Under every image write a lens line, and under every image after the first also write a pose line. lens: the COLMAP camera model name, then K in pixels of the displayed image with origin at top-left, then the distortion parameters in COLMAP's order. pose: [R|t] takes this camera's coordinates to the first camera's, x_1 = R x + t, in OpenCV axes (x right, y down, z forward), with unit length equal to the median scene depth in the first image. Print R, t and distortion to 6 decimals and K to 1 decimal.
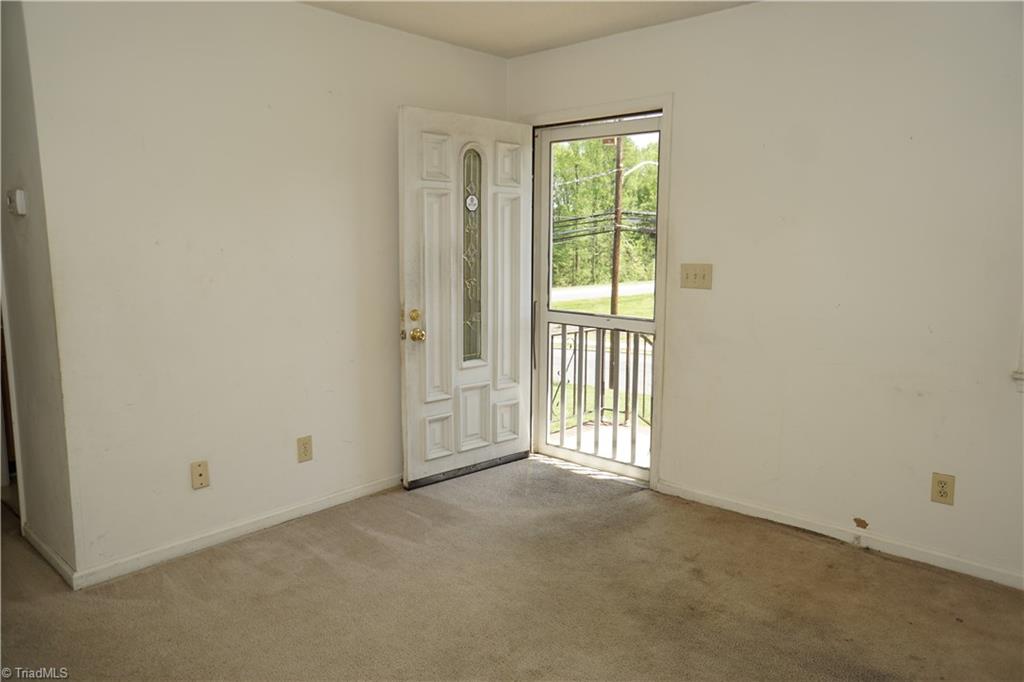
lens RADIAL K [[698.0, 0, 512.0], [0, 698.0, 341.0], [0, 0, 1]] dist [-0.071808, 0.093379]
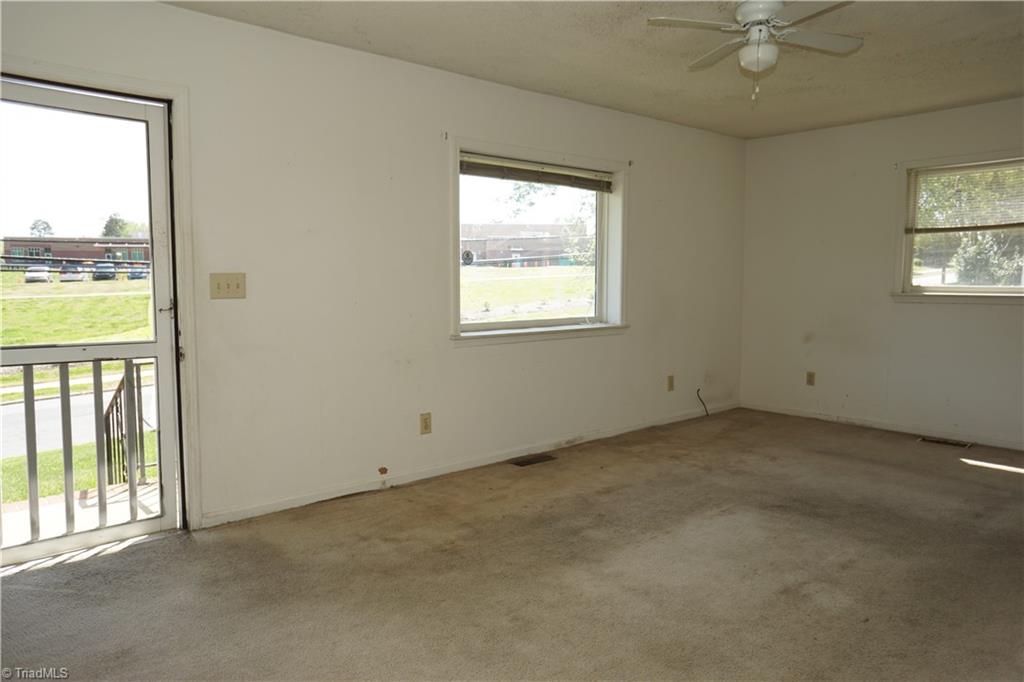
lens RADIAL K [[722.3, 0, 512.0], [0, 722.3, 341.0], [0, 0, 1]] dist [-0.041277, 0.001410]
pose [[0.104623, -0.092266, 0.990223, -0.624207], [0.141161, 0.986984, 0.077049, -0.035330], [-0.984443, 0.131719, 0.116285, 0.460399]]
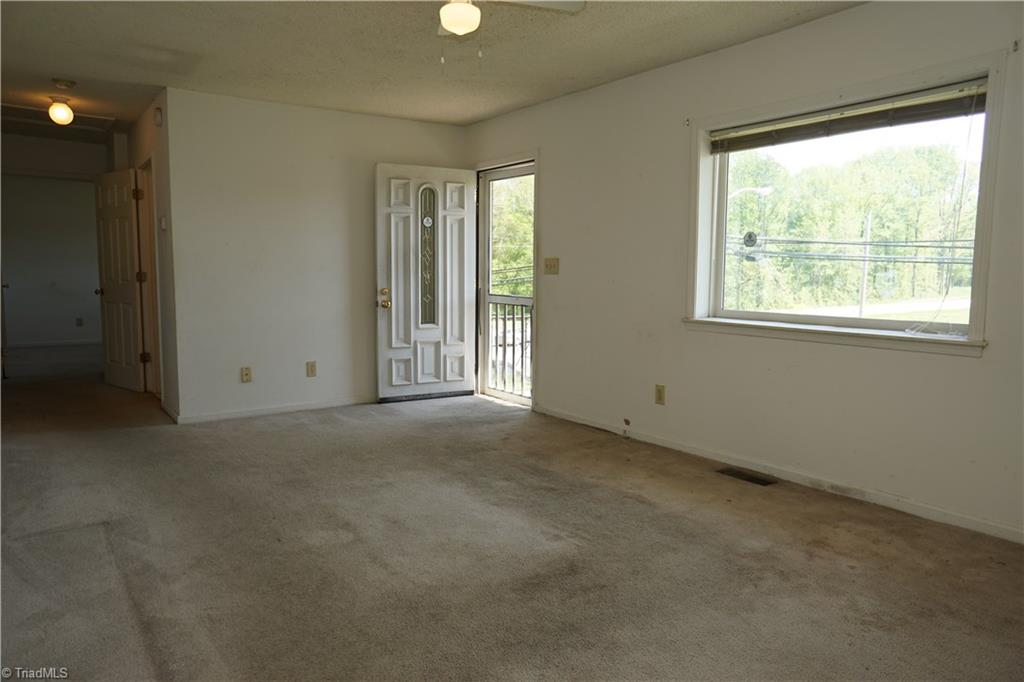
lens RADIAL K [[698.0, 0, 512.0], [0, 698.0, 341.0], [0, 0, 1]] dist [-0.071808, 0.093379]
pose [[0.976406, 0.023048, -0.214711, 0.469413], [-0.031645, 0.998826, -0.036688, 0.119333], [0.213613, 0.042617, 0.975988, -0.469782]]
